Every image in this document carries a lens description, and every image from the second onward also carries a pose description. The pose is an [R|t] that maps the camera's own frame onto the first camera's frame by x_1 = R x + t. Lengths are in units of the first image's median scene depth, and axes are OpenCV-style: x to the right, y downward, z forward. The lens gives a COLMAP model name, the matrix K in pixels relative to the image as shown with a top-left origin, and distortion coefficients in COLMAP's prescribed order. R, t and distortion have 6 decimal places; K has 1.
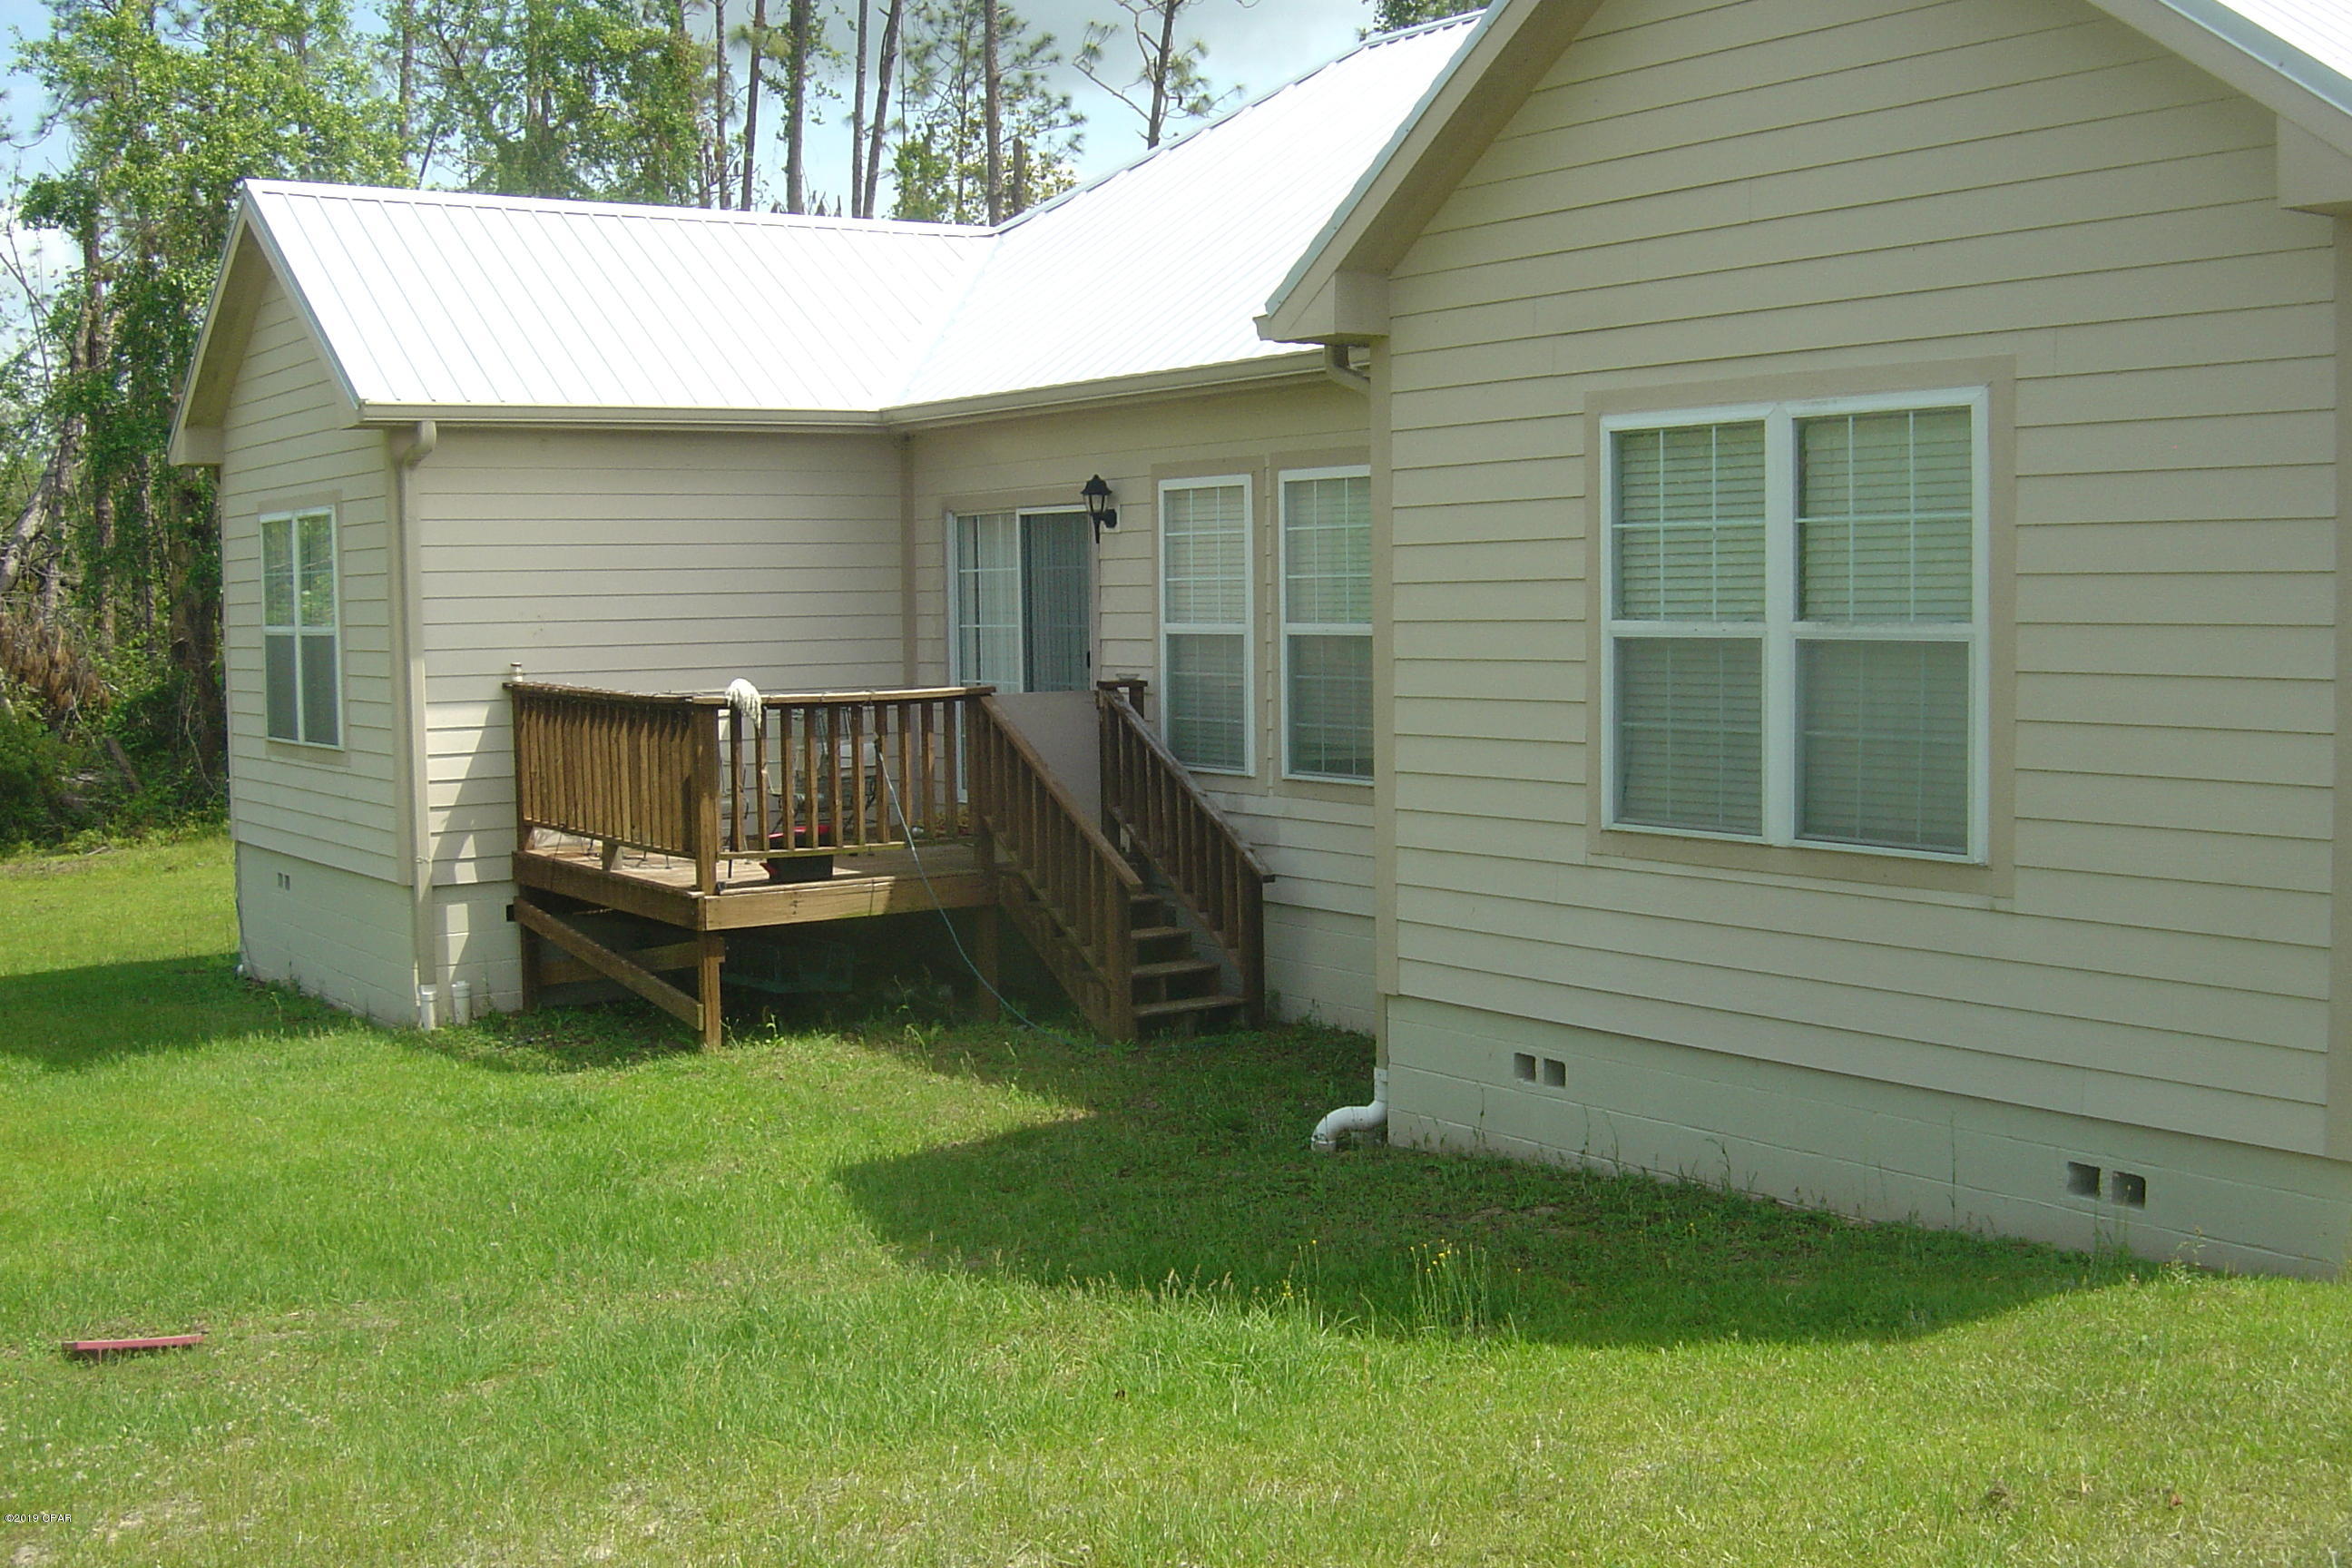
lens RADIAL K [[2681.1, 0, 1176.0], [0, 2681.1, 784.0], [0, 0, 1]] dist [-0.136259, 0.015751]
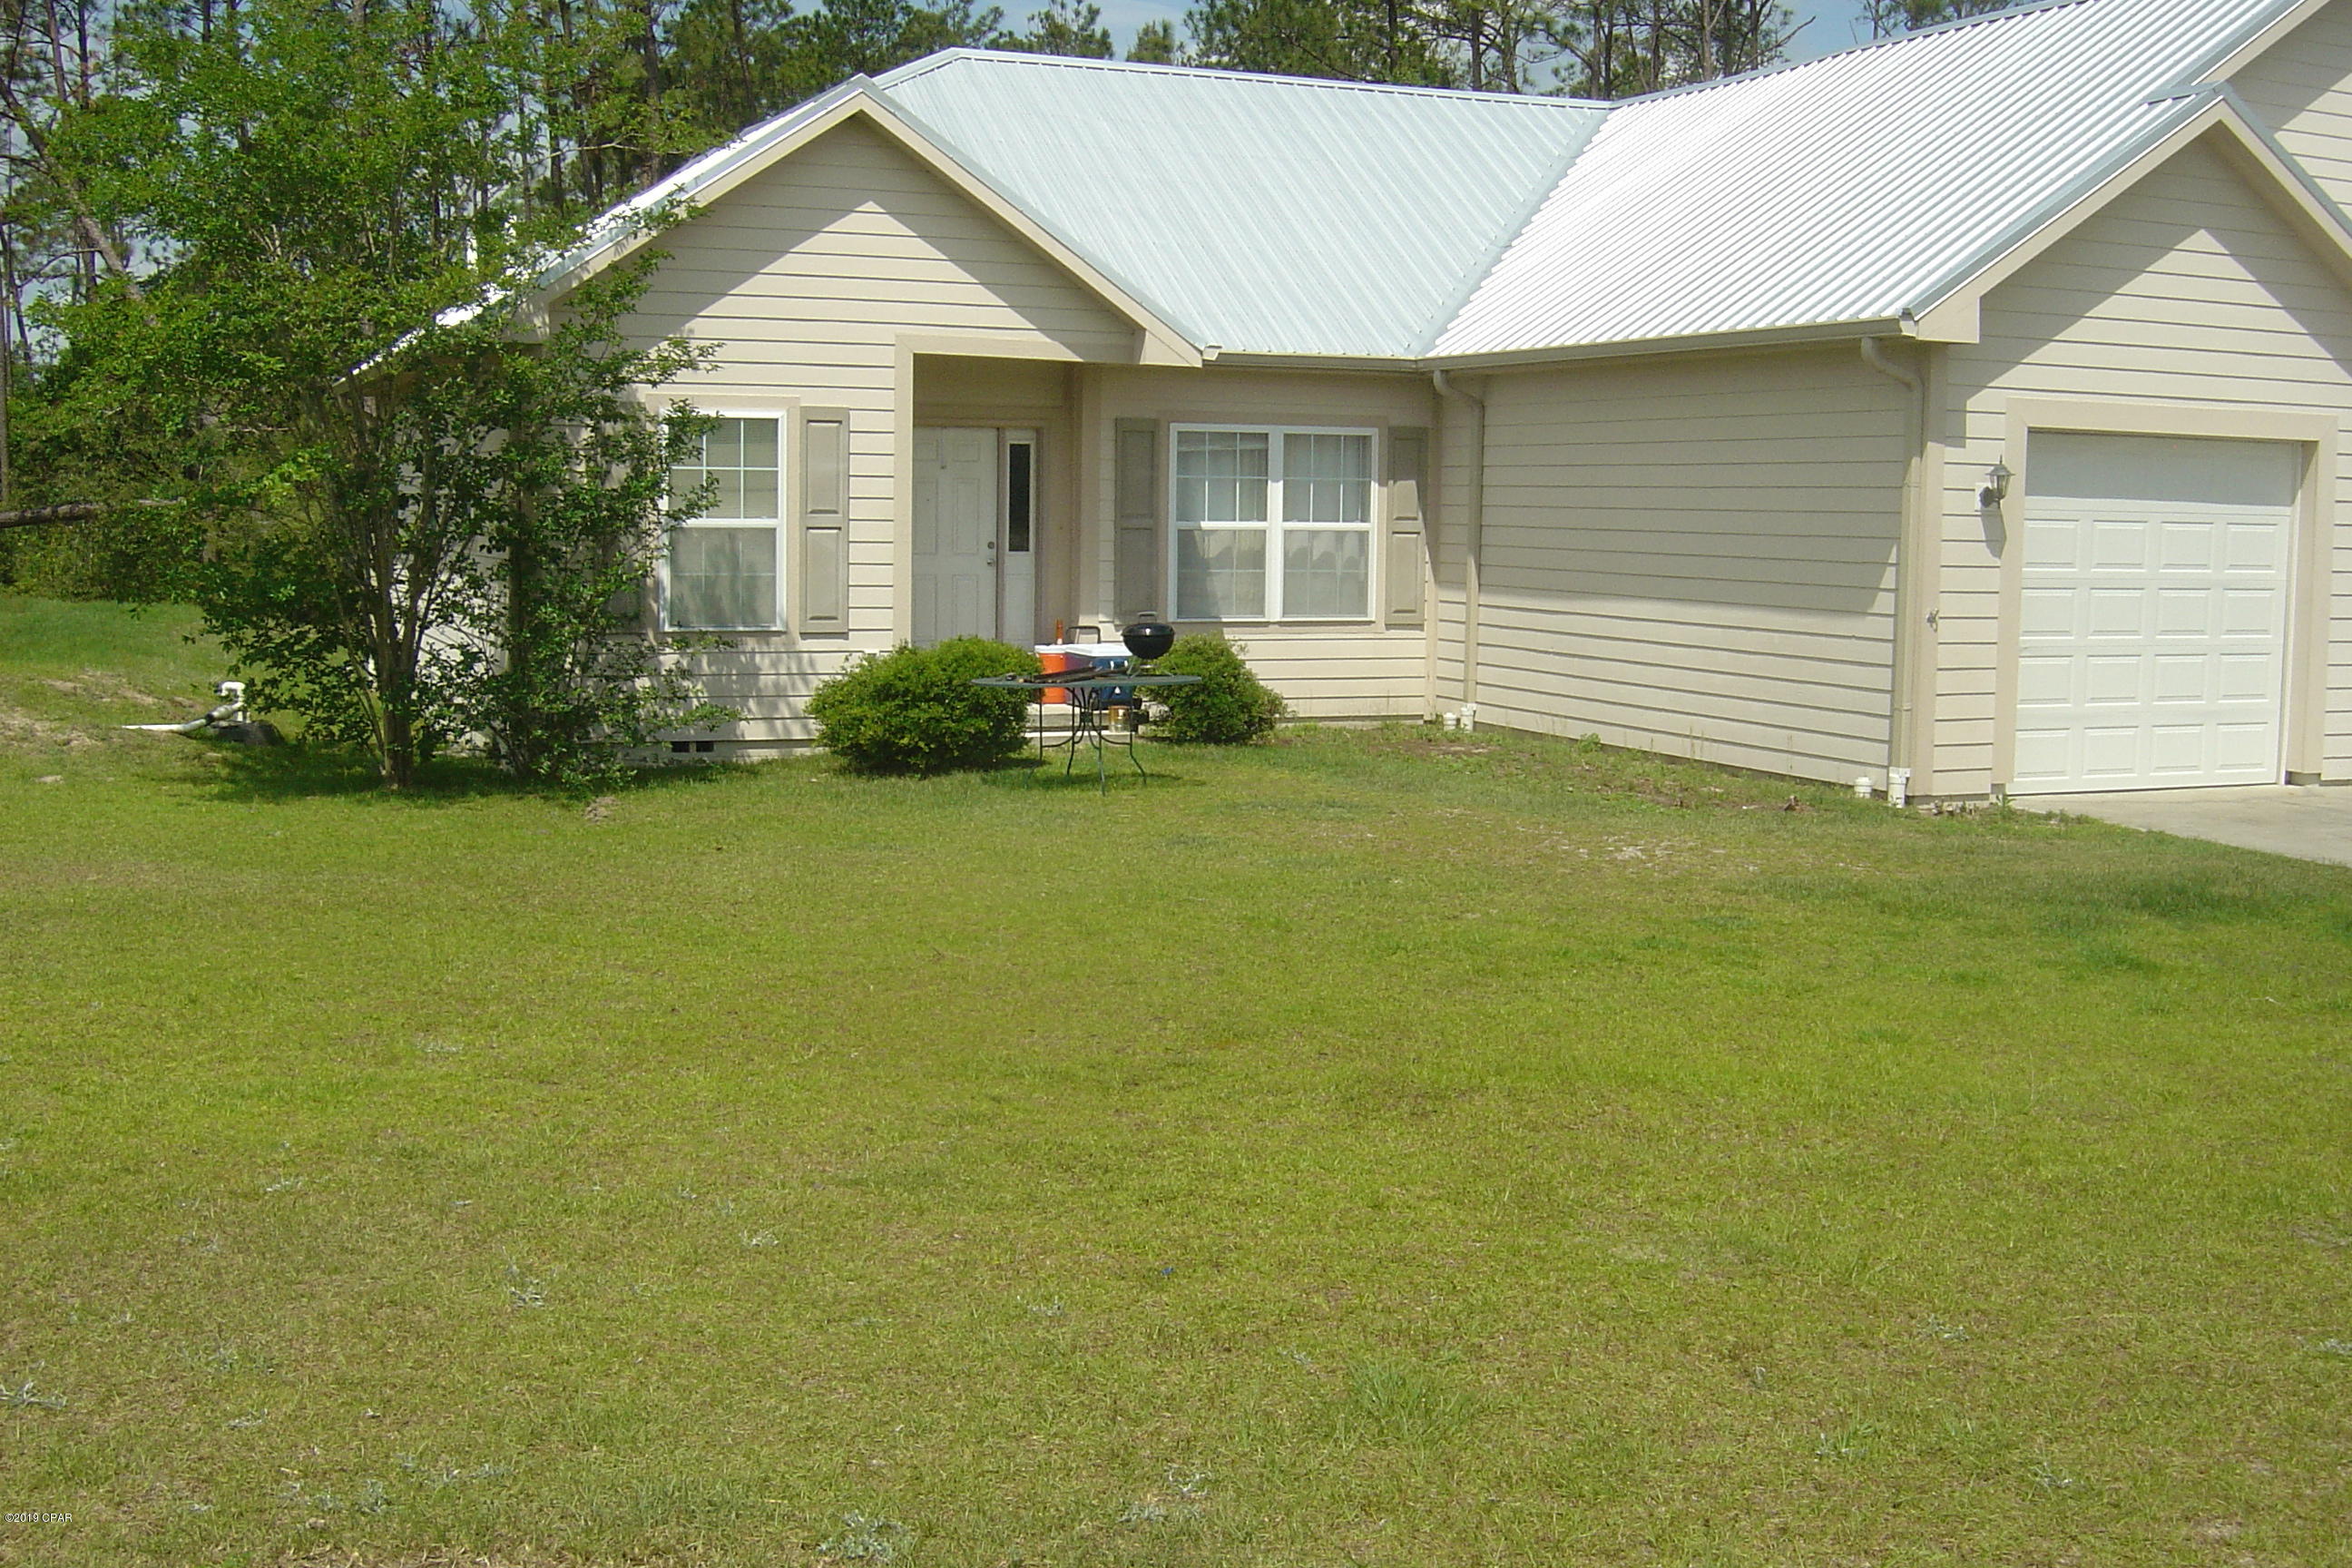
lens RADIAL K [[2681.1, 0, 1176.0], [0, 2681.1, 784.0], [0, 0, 1]] dist [-0.136259, 0.015751]
pose [[0.203506, -0.082296, 0.975609, -2.070537], [0.046328, 0.996154, 0.074366, -0.011090], [-0.977977, 0.030064, 0.206536, 0.622824]]
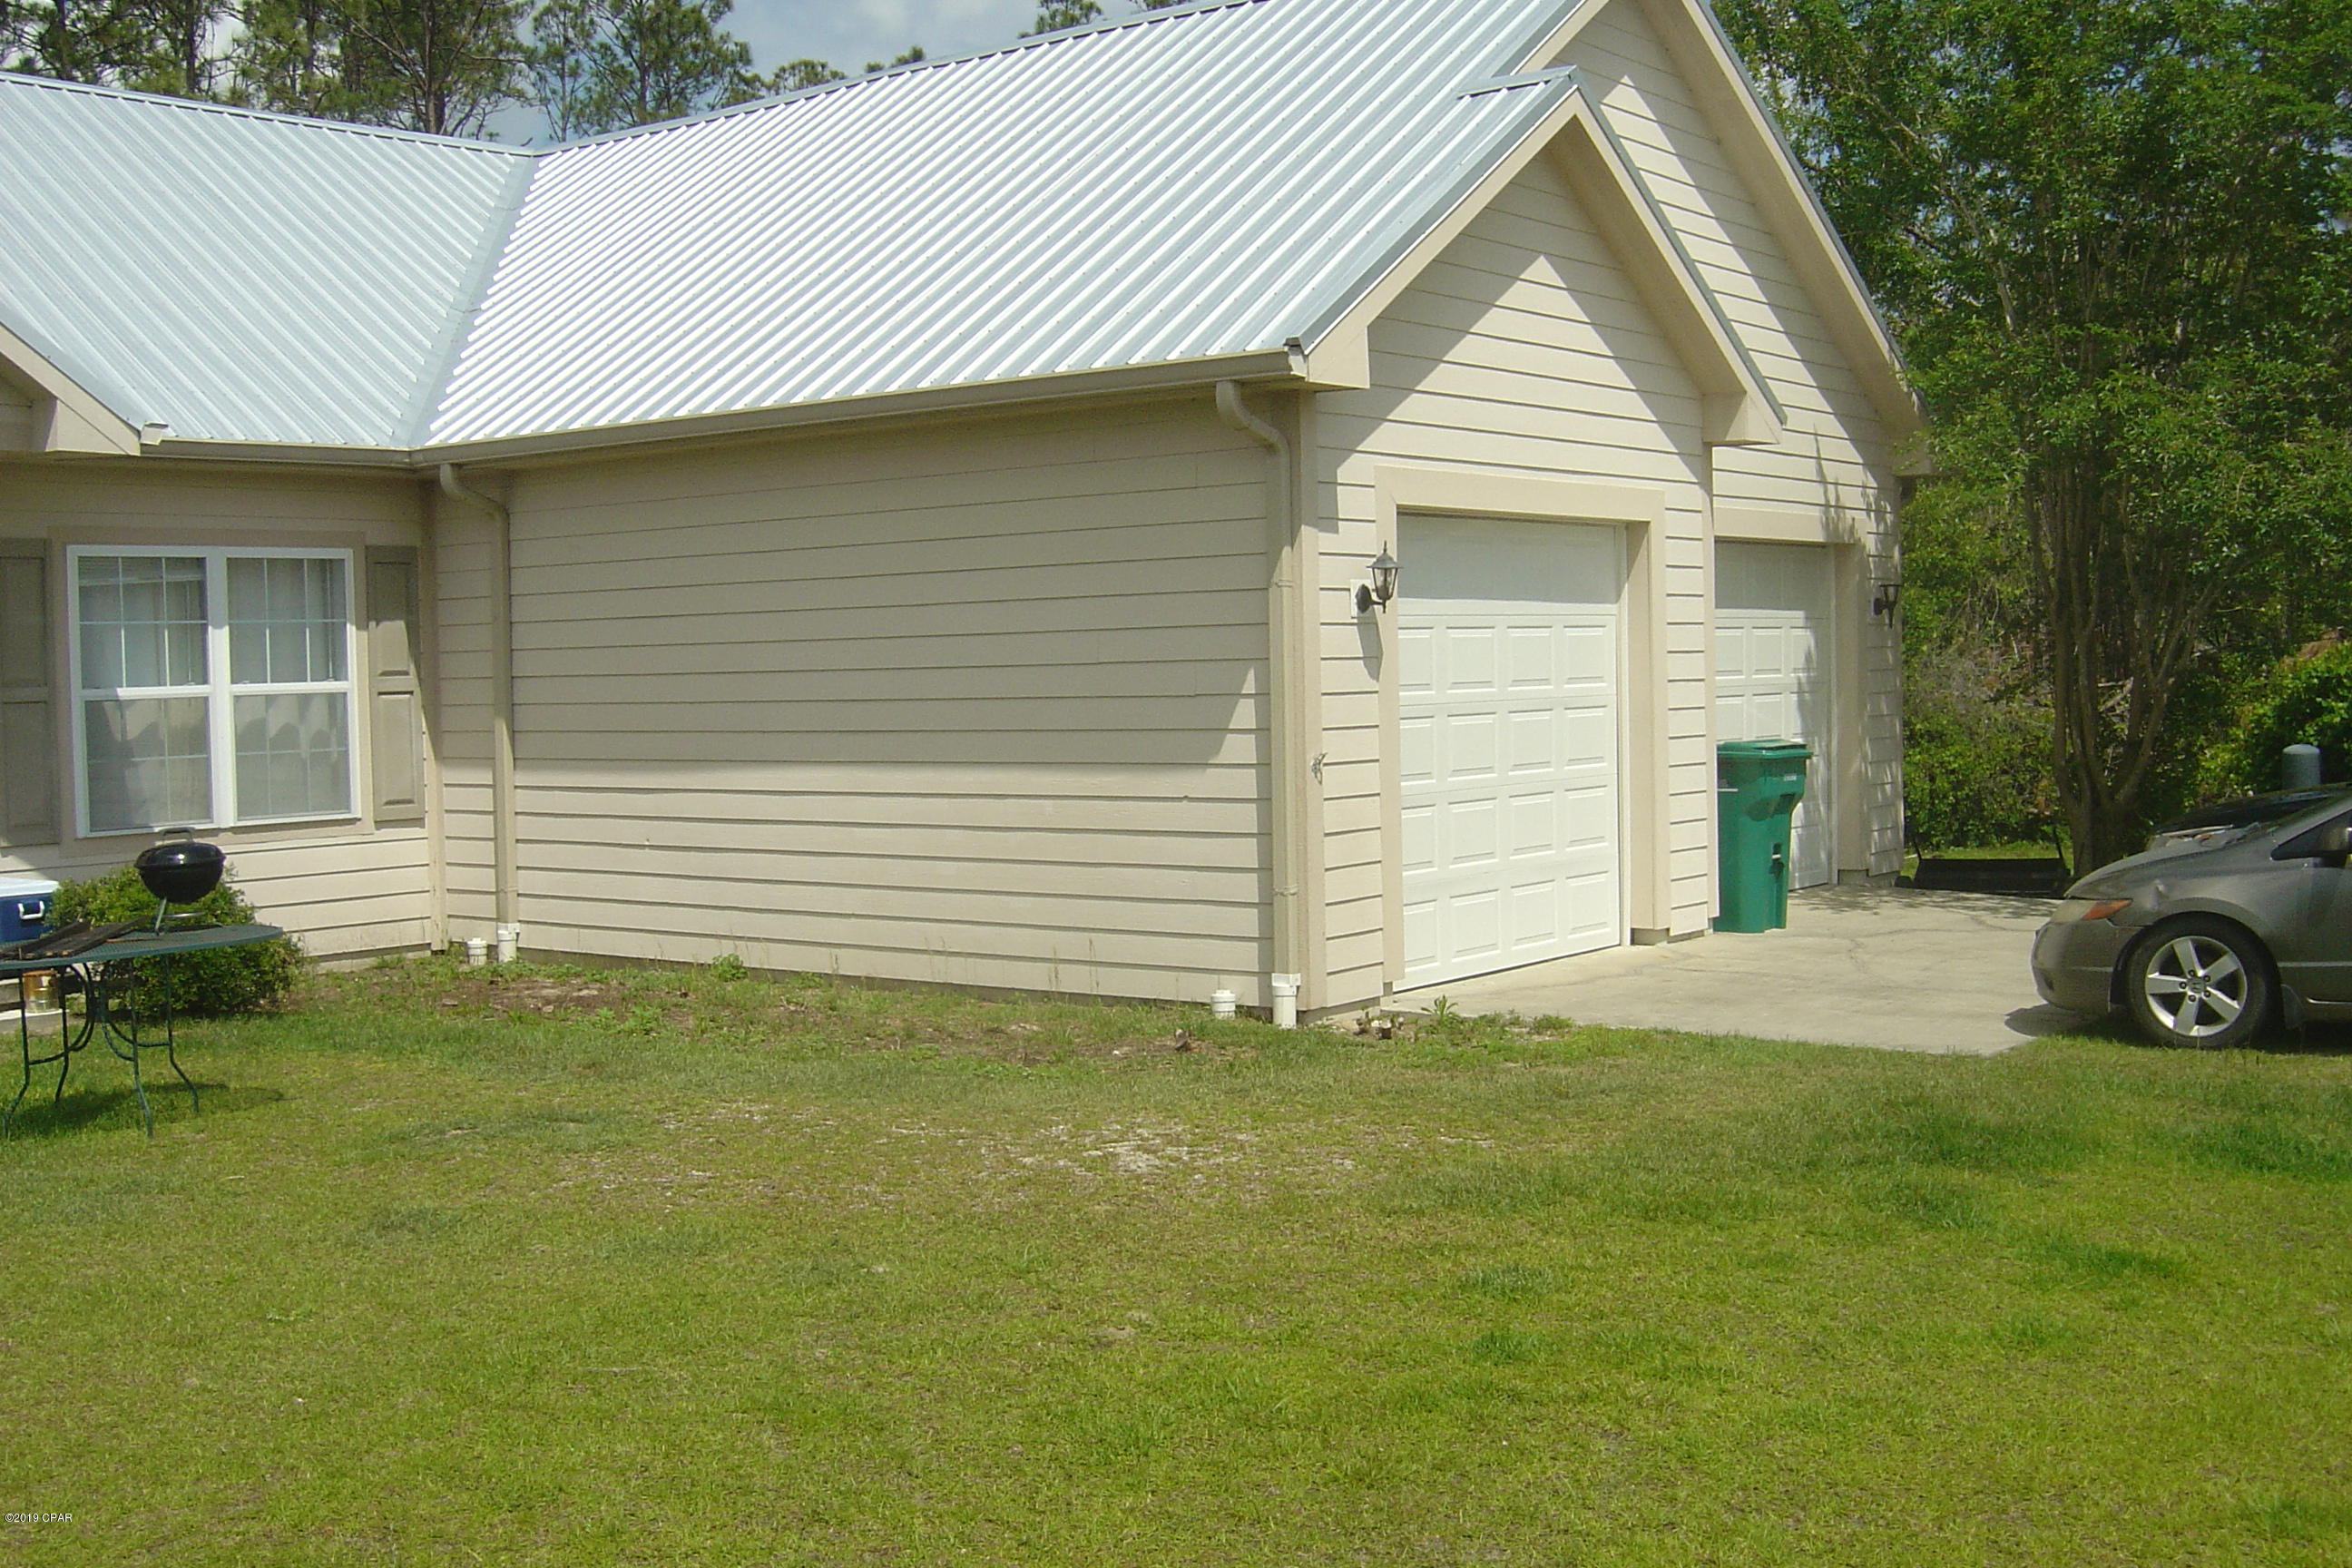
lens RADIAL K [[2681.1, 0, 1176.0], [0, 2681.1, 784.0], [0, 0, 1]] dist [-0.136259, 0.015751]
pose [[-0.305672, -0.019130, 0.951945, -1.459176], [0.089112, 0.994835, 0.048606, -0.027085], [-0.947958, 0.099687, -0.302389, 0.951250]]
